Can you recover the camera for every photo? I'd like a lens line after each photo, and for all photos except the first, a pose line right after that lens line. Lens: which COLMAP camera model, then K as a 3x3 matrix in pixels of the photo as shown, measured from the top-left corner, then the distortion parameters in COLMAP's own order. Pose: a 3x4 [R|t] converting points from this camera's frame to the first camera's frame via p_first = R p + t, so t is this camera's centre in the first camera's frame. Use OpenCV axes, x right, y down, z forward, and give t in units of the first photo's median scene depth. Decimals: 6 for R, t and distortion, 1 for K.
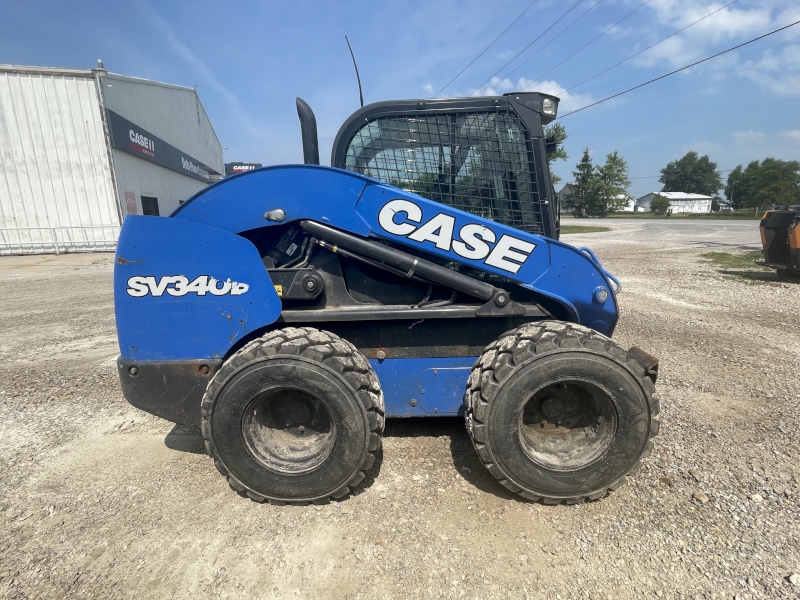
lens RADIAL K [[380.4, 0, 400.0], [0, 380.4, 300.0], [0, 0, 1]] dist [0.000024, -0.000337]
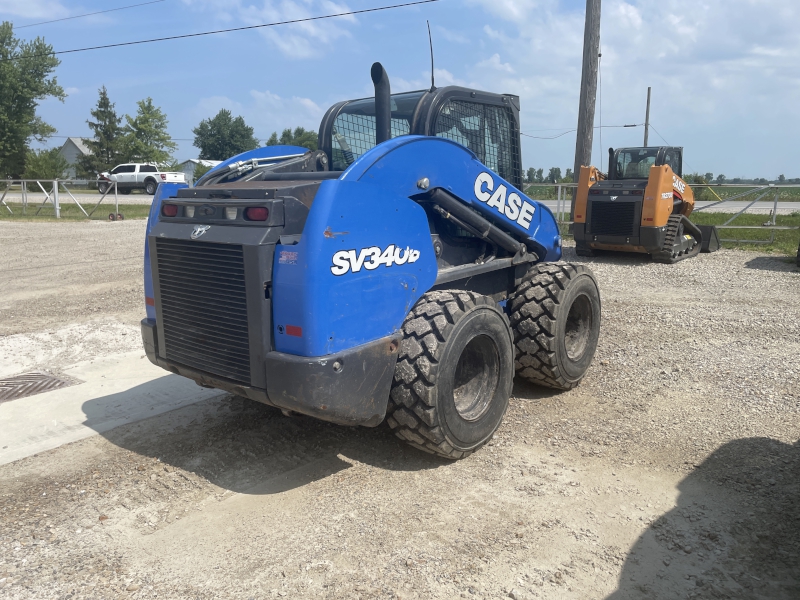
lens RADIAL K [[600.4, 0, 392.7], [0, 600.4, 295.8], [0, 0, 1]] dist [0.089779, -0.109119]
pose [[0.612320, -0.127105, 0.780326, -1.682977], [0.163669, 0.985990, 0.032174, 0.013378], [-0.773483, 0.108014, 0.624545, 0.066439]]
